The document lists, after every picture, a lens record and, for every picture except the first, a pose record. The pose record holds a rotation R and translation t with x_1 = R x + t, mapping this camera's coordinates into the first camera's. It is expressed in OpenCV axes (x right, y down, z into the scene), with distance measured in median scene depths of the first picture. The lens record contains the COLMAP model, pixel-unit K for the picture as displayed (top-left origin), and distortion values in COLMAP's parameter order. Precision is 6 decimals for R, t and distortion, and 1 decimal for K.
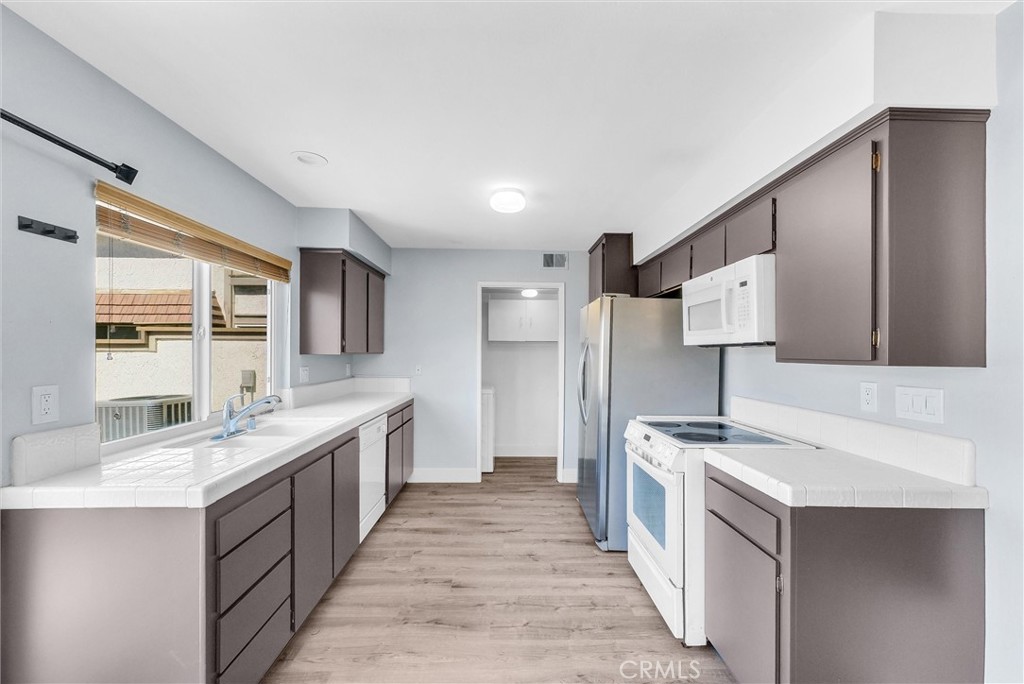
lens RADIAL K [[422.2, 0, 508.6], [0, 422.2, 348.0], [0, 0, 1]] dist [0.000582, 0.000821]
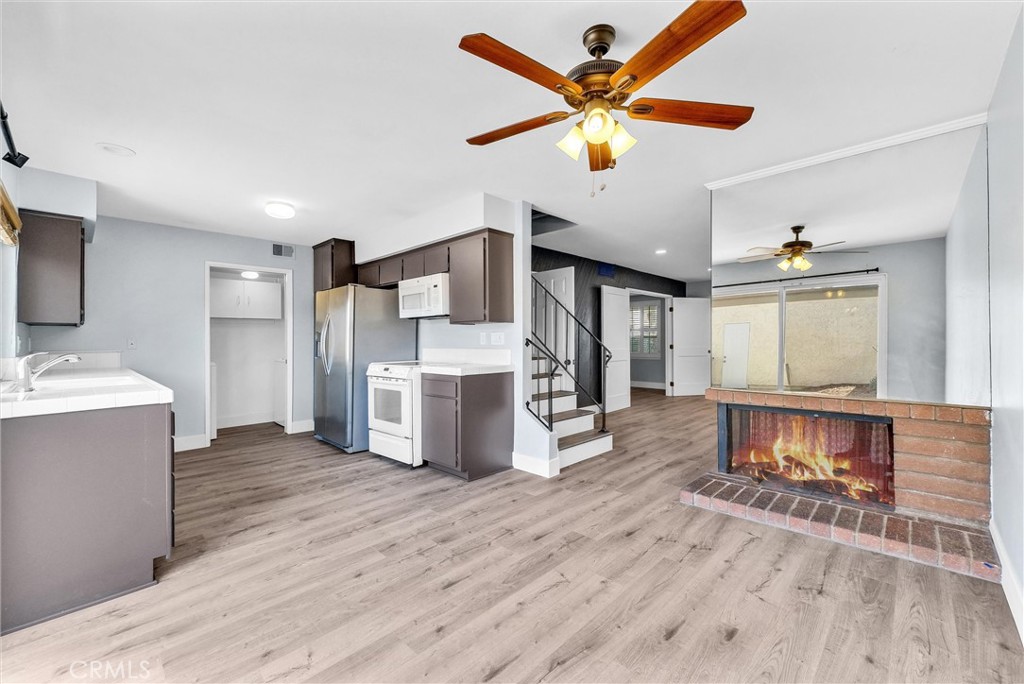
lens RADIAL K [[422.2, 0, 509.3], [0, 422.2, 337.6], [0, 0, 1]] dist [0.000582, 0.000821]
pose [[0.713948, -0.009195, 0.700139, -0.468547], [0.007178, 0.999957, 0.005814, 0.066095], [-0.700162, 0.000875, 0.713983, -0.531849]]
